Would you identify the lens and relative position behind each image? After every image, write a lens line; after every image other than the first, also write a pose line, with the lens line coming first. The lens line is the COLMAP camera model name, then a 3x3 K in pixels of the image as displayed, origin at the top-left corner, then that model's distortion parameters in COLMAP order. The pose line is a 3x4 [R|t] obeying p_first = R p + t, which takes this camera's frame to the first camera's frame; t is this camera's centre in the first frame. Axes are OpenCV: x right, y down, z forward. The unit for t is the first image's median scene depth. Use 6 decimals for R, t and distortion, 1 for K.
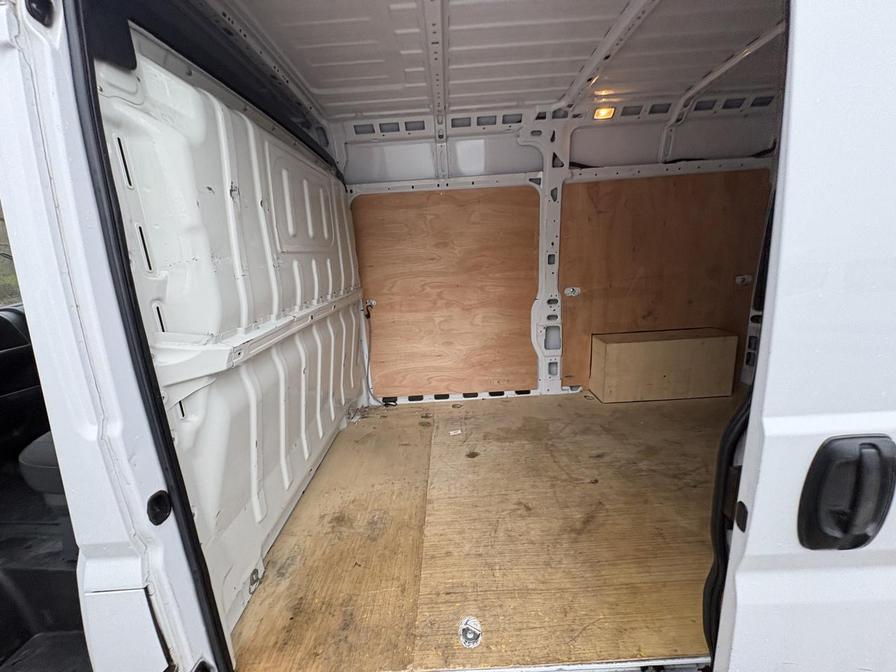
lens RADIAL K [[356.9, 0, 445.1], [0, 356.9, 335.8], [0, 0, 1]] dist [-0.000356, 0.000098]
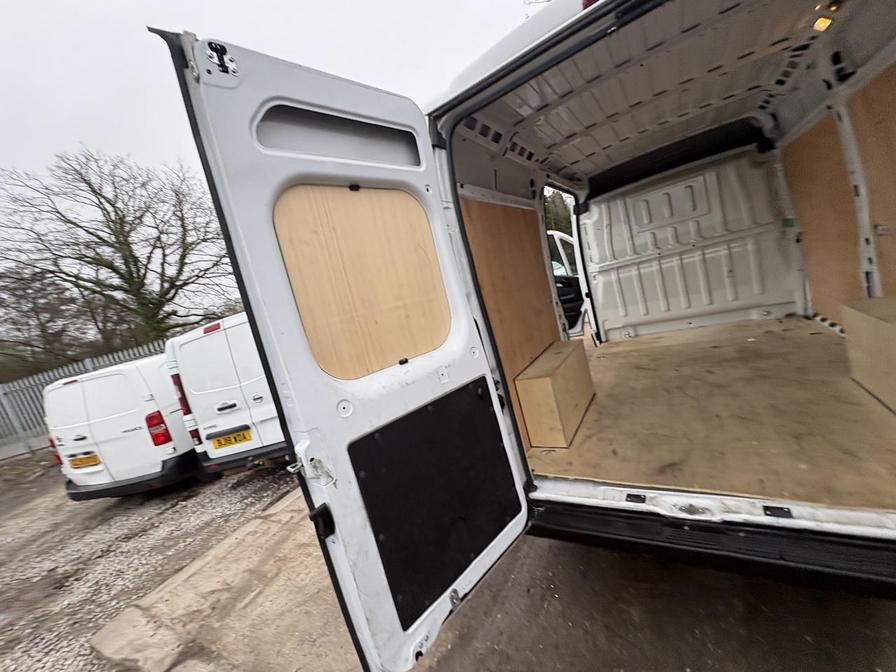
lens RADIAL K [[356.9, 0, 445.6], [0, 356.9, 341.2], [0, 0, 1]] dist [0.002087, 0.000474]
pose [[-0.504246, 0.296027, -0.811236, 1.917276], [0.088217, 0.952152, 0.292615, -0.247930], [0.859042, 0.075985, -0.506234, 0.787579]]
